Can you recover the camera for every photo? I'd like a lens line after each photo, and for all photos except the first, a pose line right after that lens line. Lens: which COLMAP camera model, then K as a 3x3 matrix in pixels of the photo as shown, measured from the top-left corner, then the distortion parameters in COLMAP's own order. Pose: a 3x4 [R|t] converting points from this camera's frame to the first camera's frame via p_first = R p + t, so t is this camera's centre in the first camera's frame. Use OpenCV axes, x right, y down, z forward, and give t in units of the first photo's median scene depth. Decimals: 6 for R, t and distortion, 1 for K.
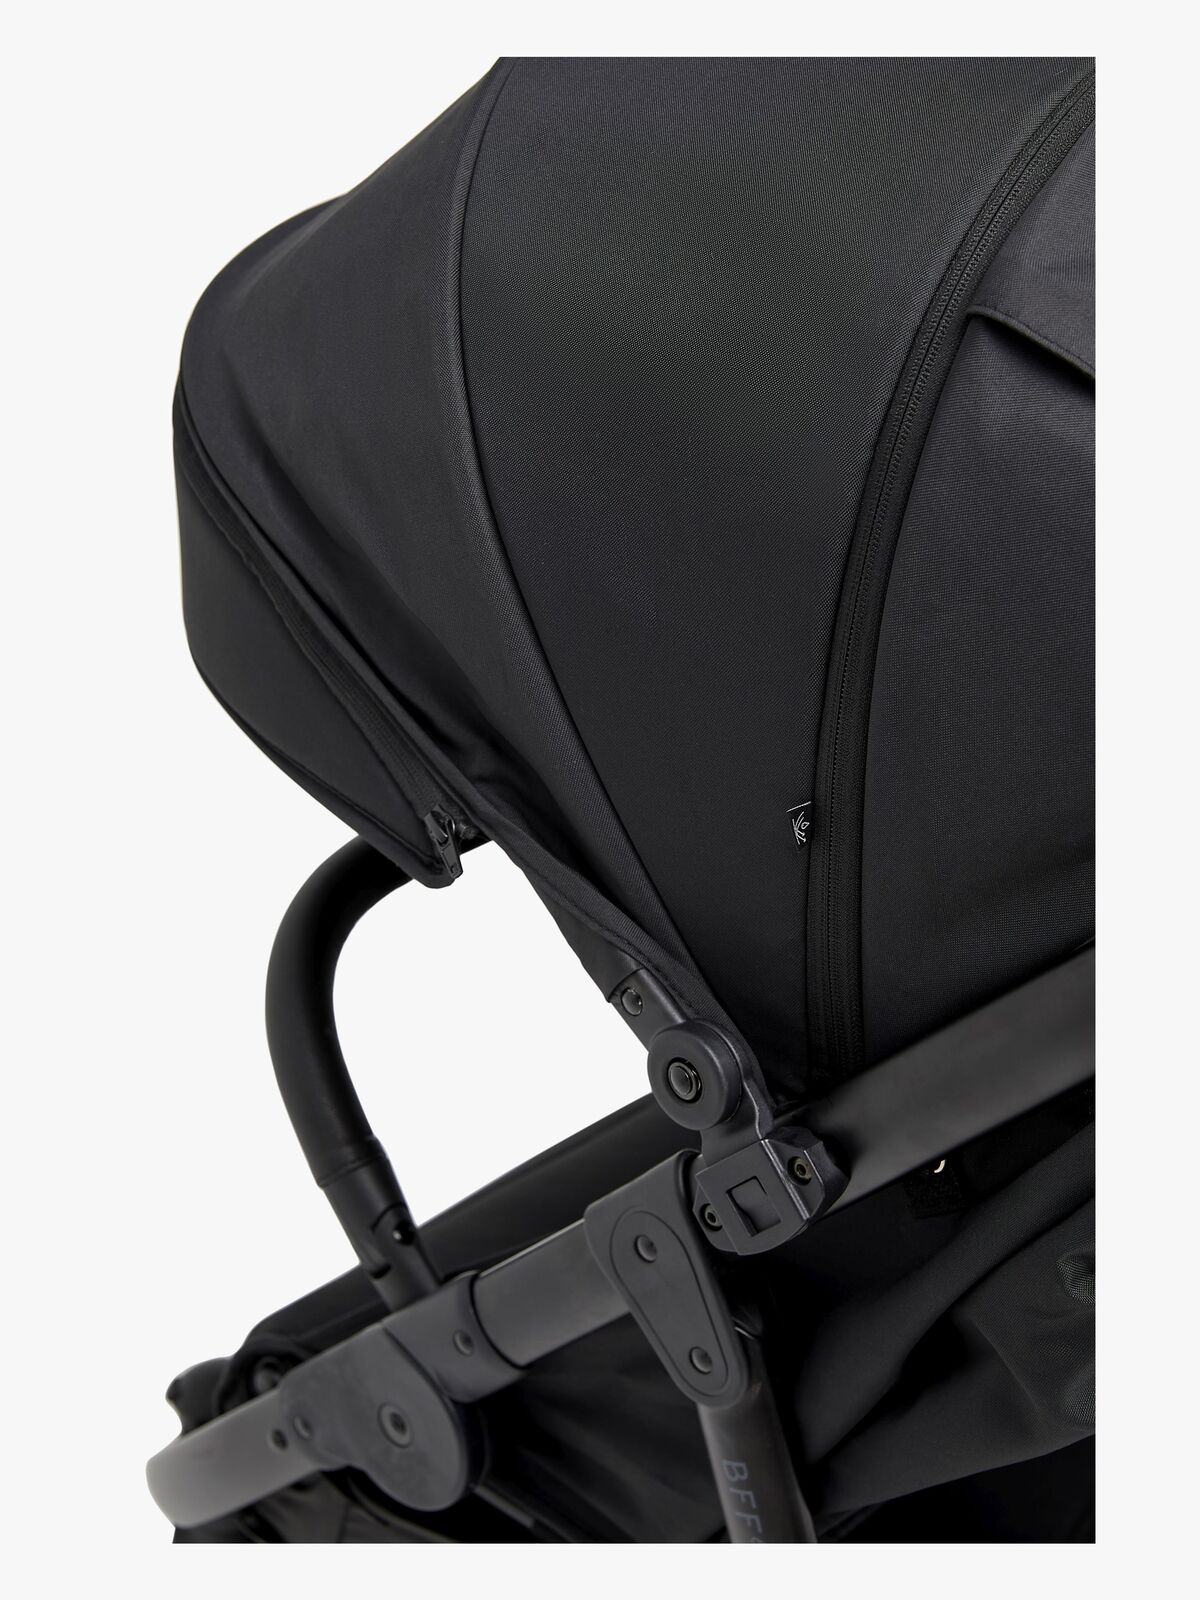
lens RADIAL K [[2840.5, 0, 600.0], [0, 2840.5, 800.0], [0, 0, 1]] dist [-0.016631, -0.090271]
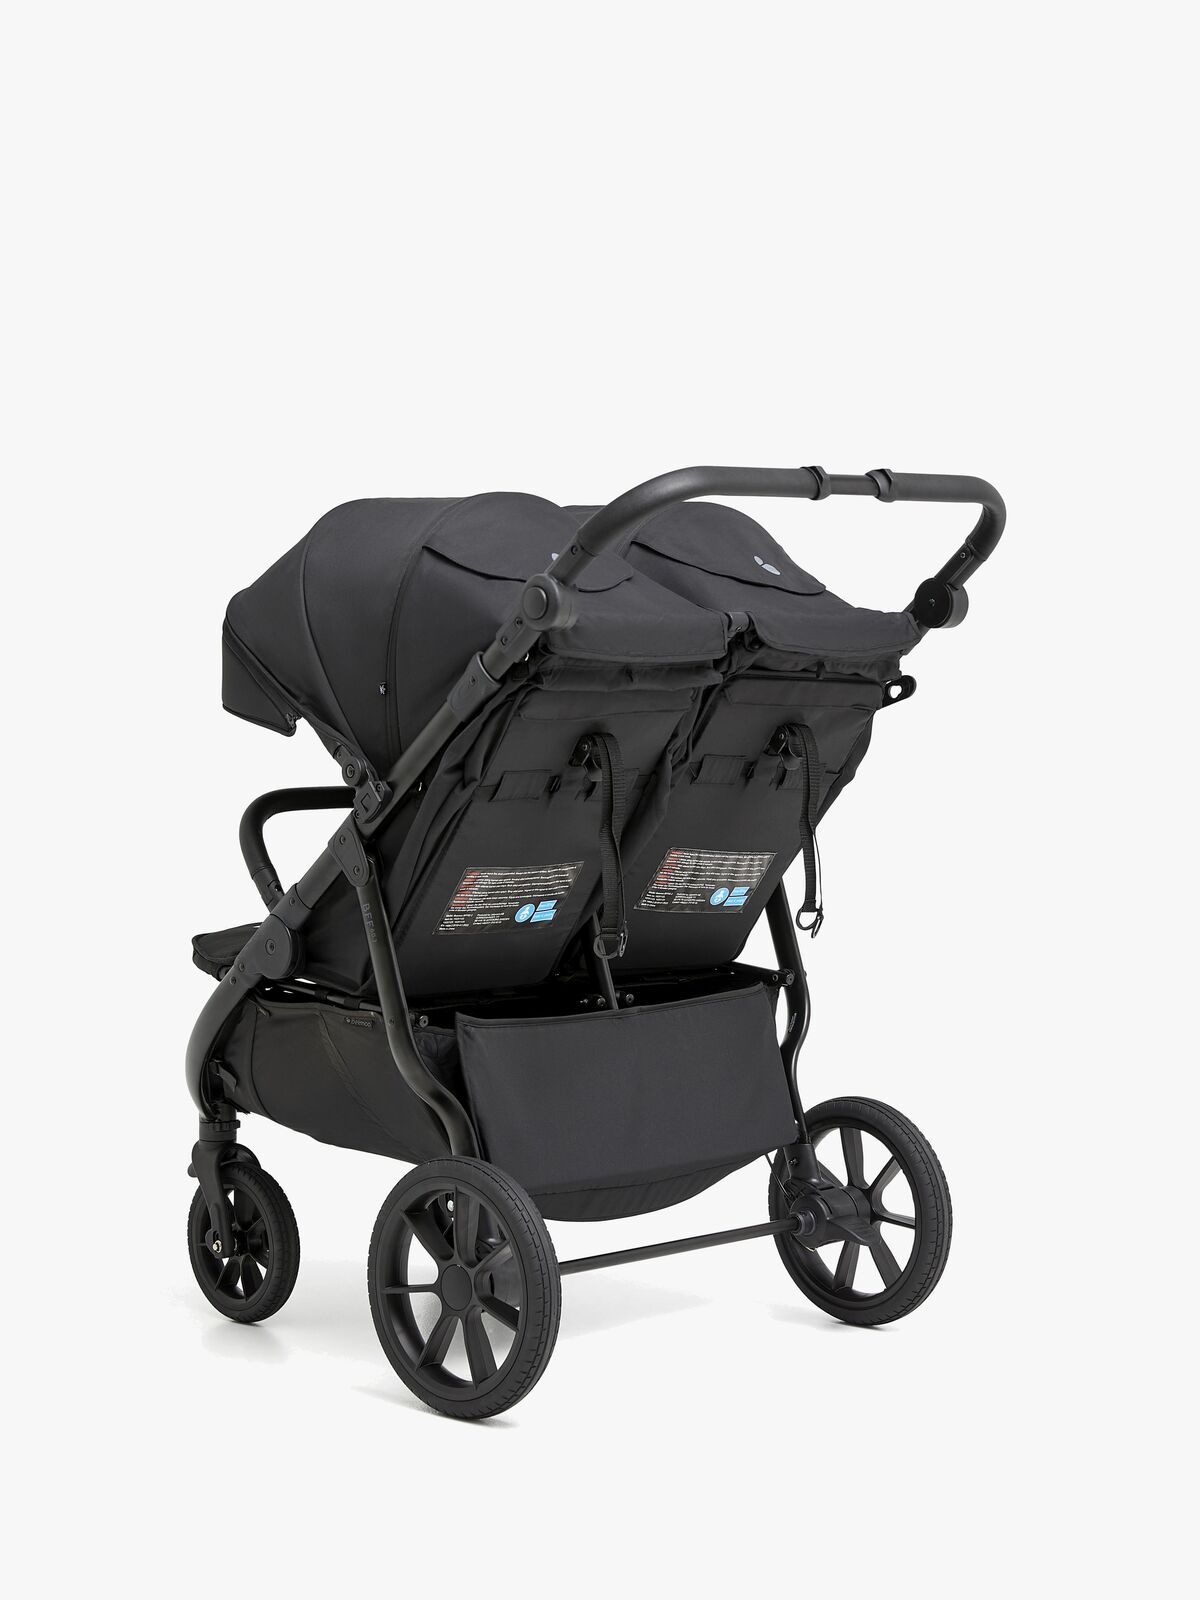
lens RADIAL K [[2840.5, 0, 600.0], [0, 2840.5, 800.0], [0, 0, 1]] dist [-0.016631, -0.090271]
pose [[0.998795, 0.020046, -0.044787, 0.496268], [-0.034531, 0.935622, -0.351311, 1.356055], [0.034861, 0.352434, 0.935187, -2.256359]]
